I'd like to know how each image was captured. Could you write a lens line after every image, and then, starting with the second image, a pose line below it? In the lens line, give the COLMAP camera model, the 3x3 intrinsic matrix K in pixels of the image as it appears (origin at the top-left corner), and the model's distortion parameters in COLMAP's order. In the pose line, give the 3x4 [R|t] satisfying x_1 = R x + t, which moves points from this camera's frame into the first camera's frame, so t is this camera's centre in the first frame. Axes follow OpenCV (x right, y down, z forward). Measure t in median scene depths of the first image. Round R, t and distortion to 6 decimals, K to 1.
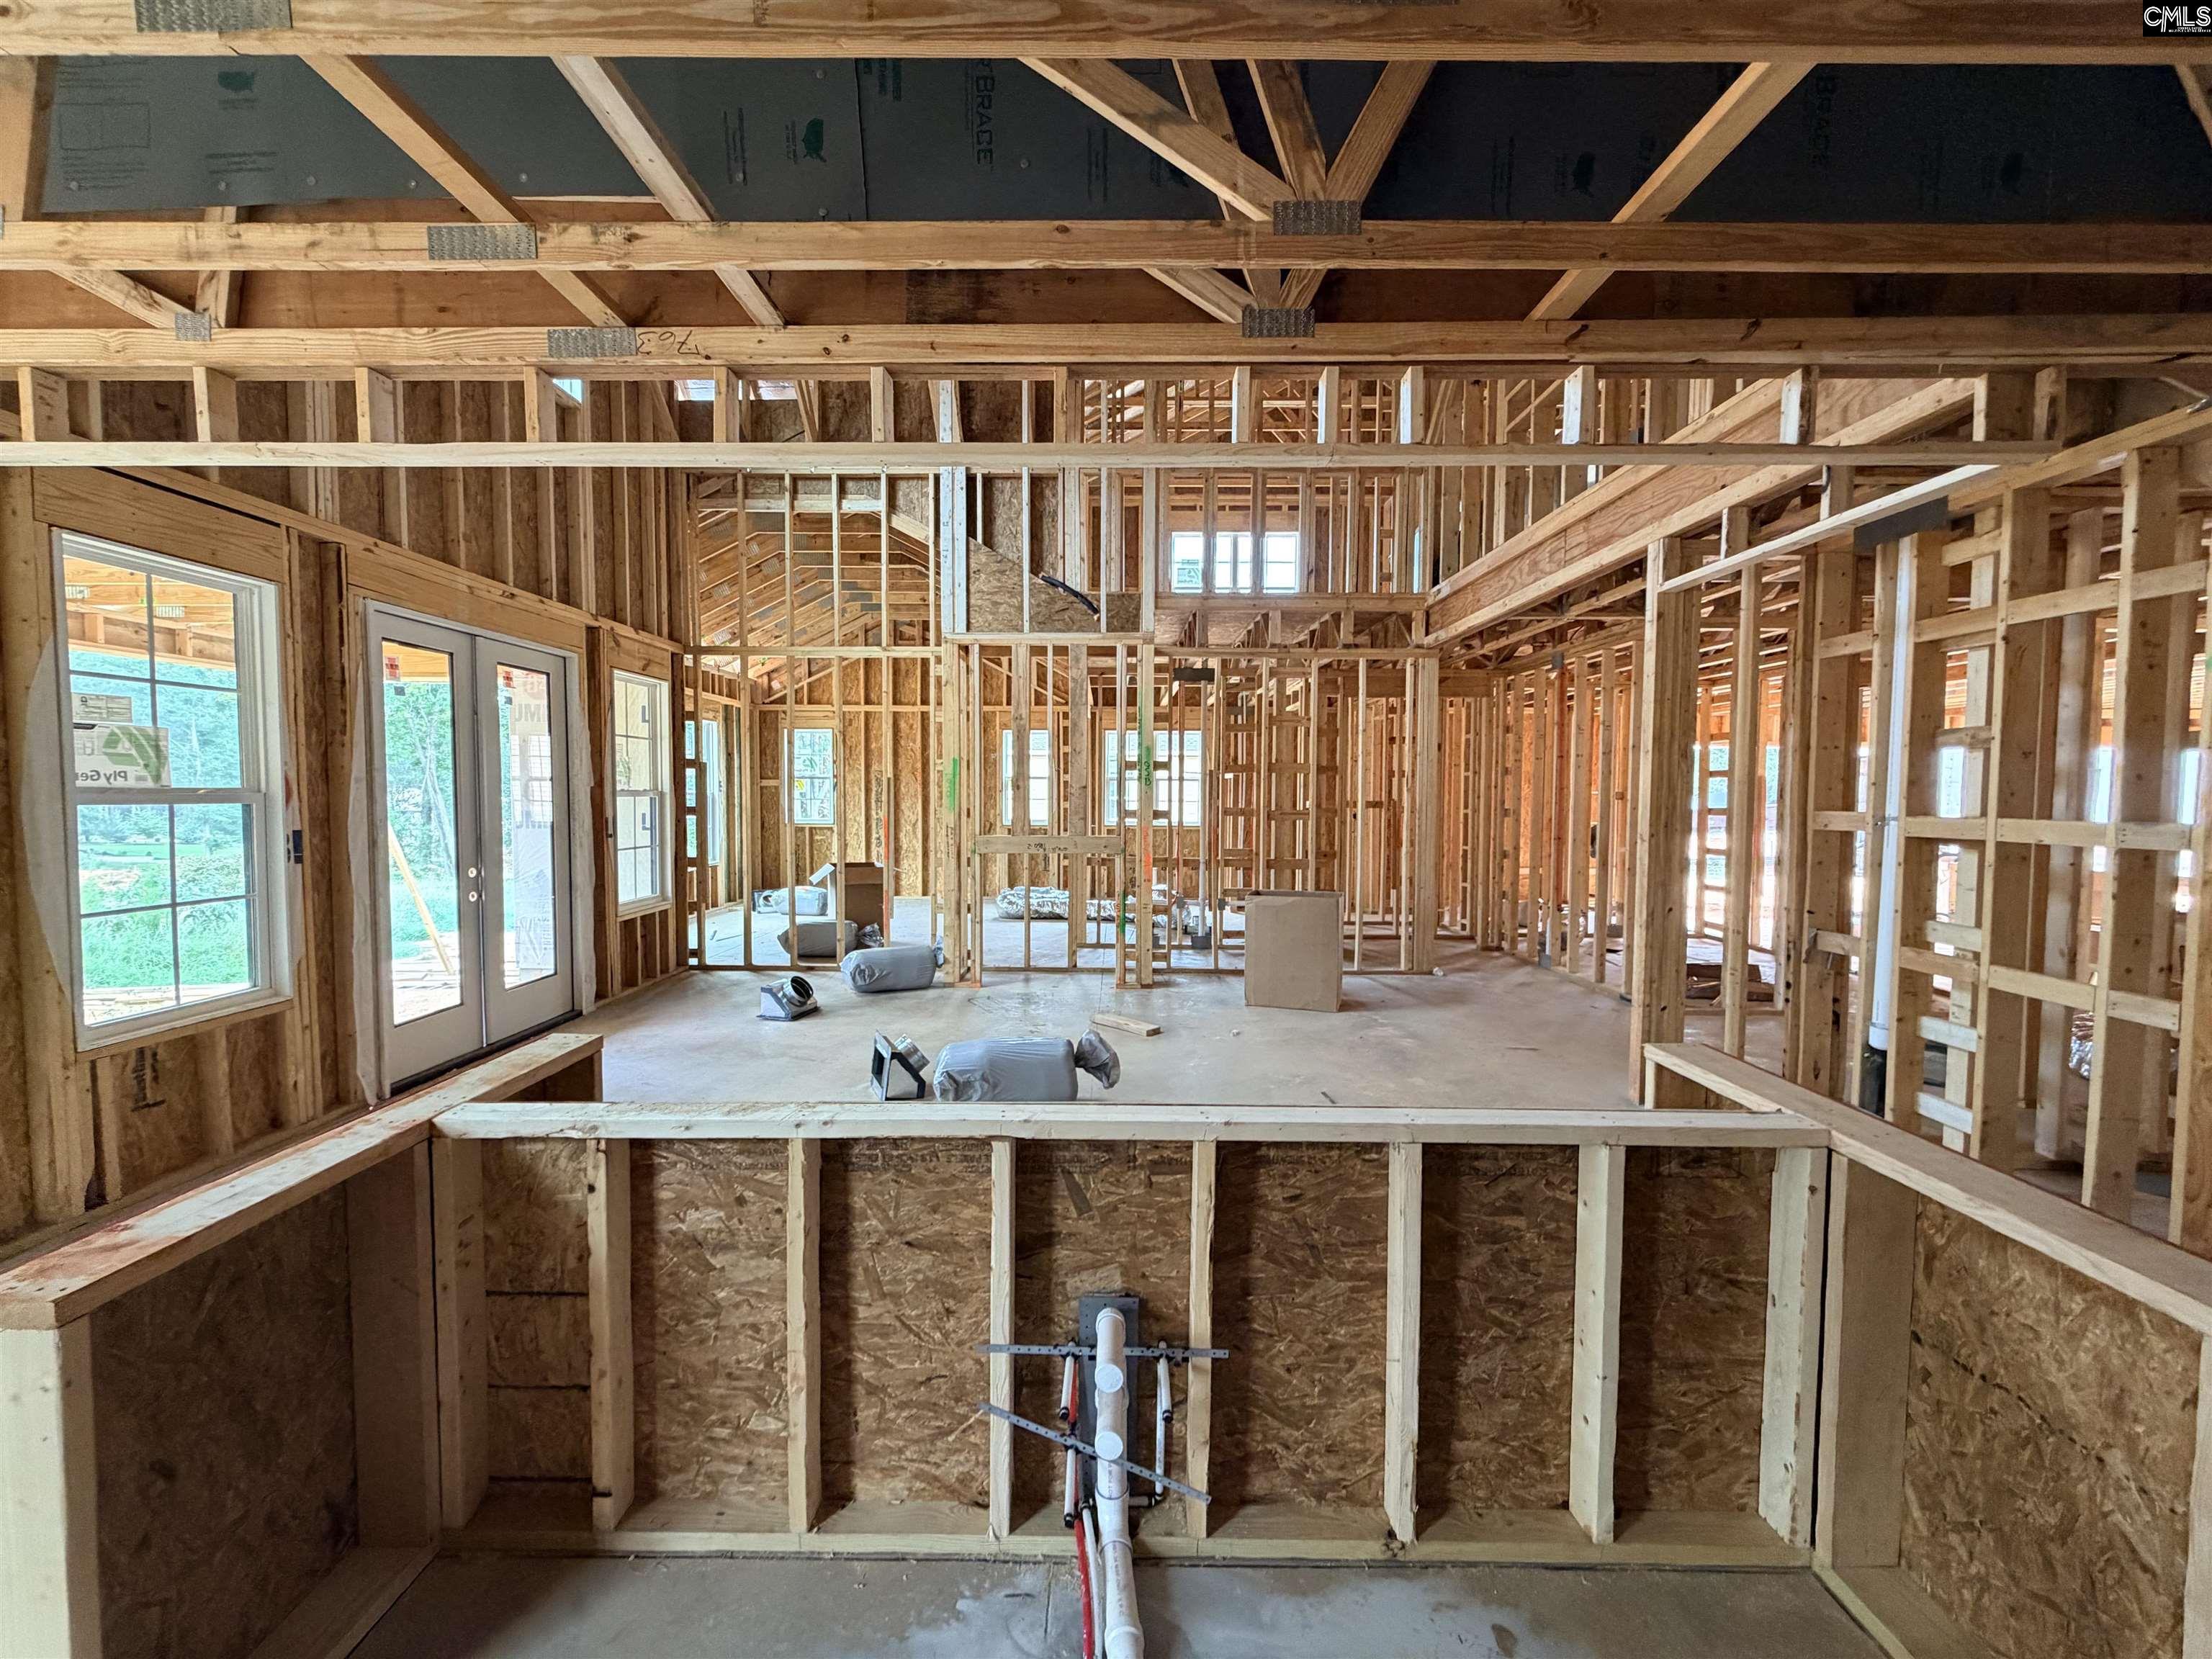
lens RADIAL K [[876.5, 0, 1097.8], [0, 876.5, 829.0], [0, 0, 1]] dist [-0.000256, -0.000190]
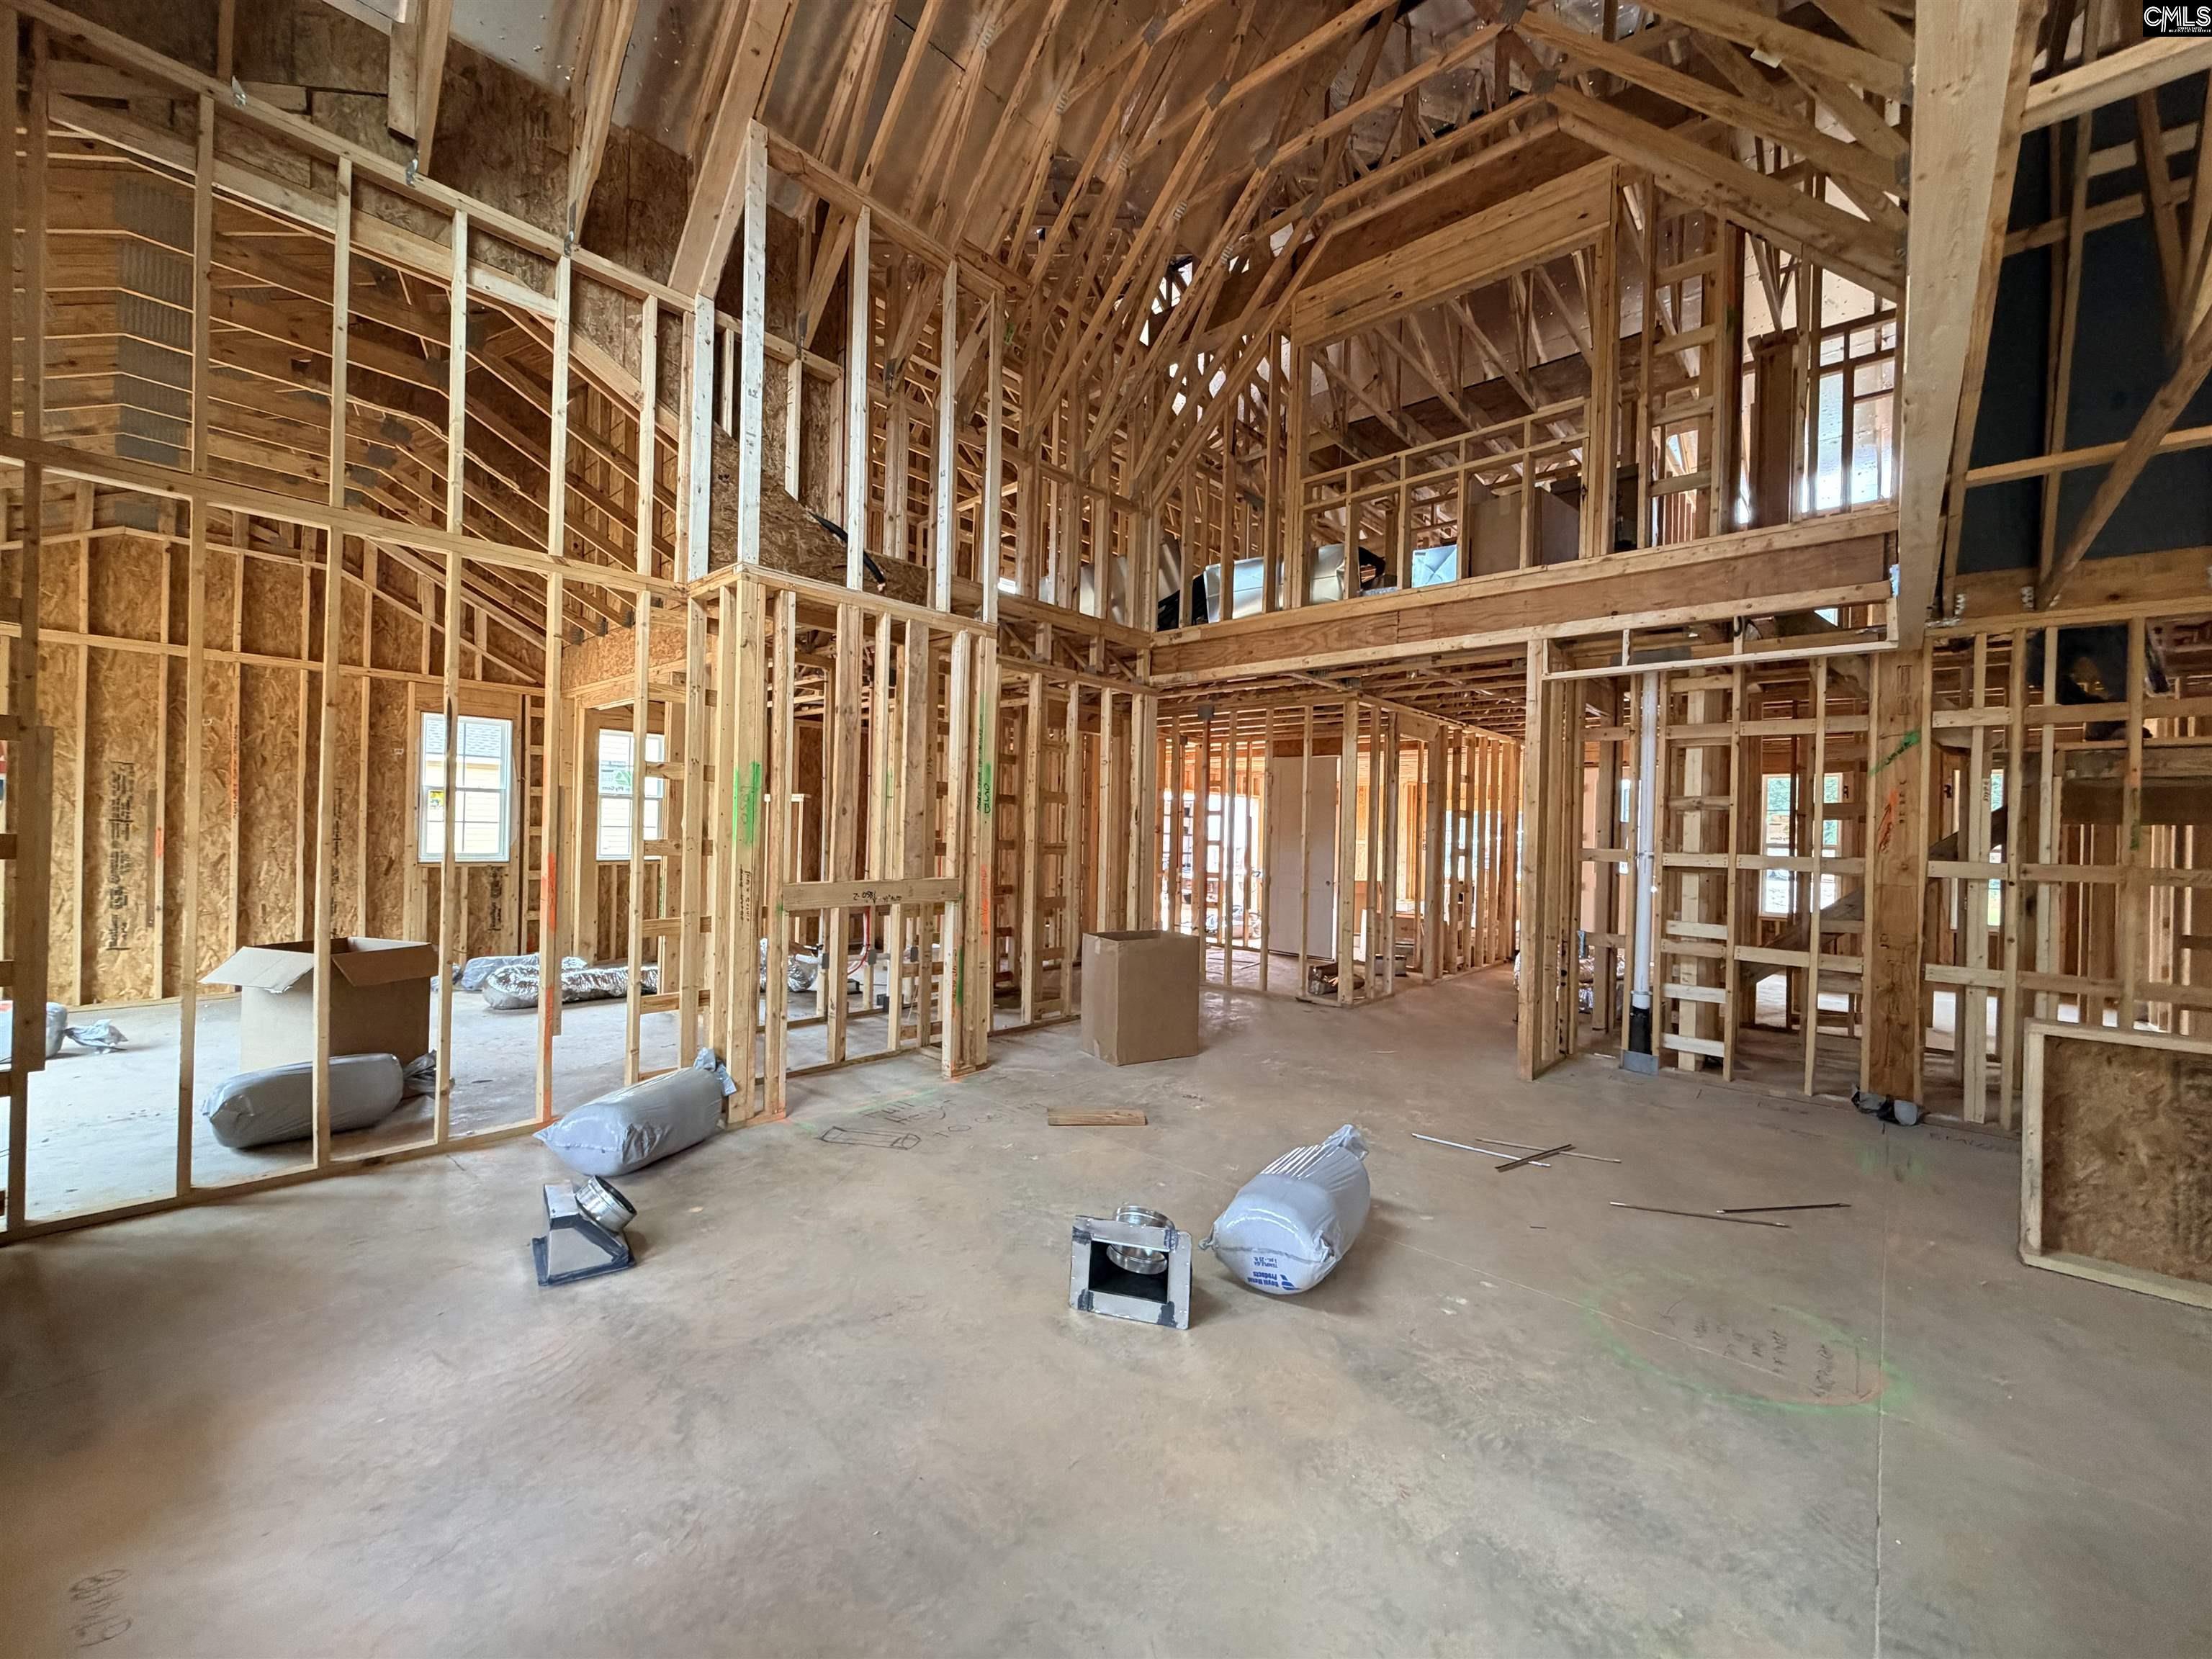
lens RADIAL K [[876.6, 0, 1097.5], [0, 876.6, 829.1], [0, 0, 1]] dist [-0.000125, -0.000493]
pose [[0.663021, 0.011853, 0.748507, -0.435766], [0.009550, 0.999659, -0.024289, -0.013864], [-0.748539, 0.023252, 0.662682, 0.365273]]
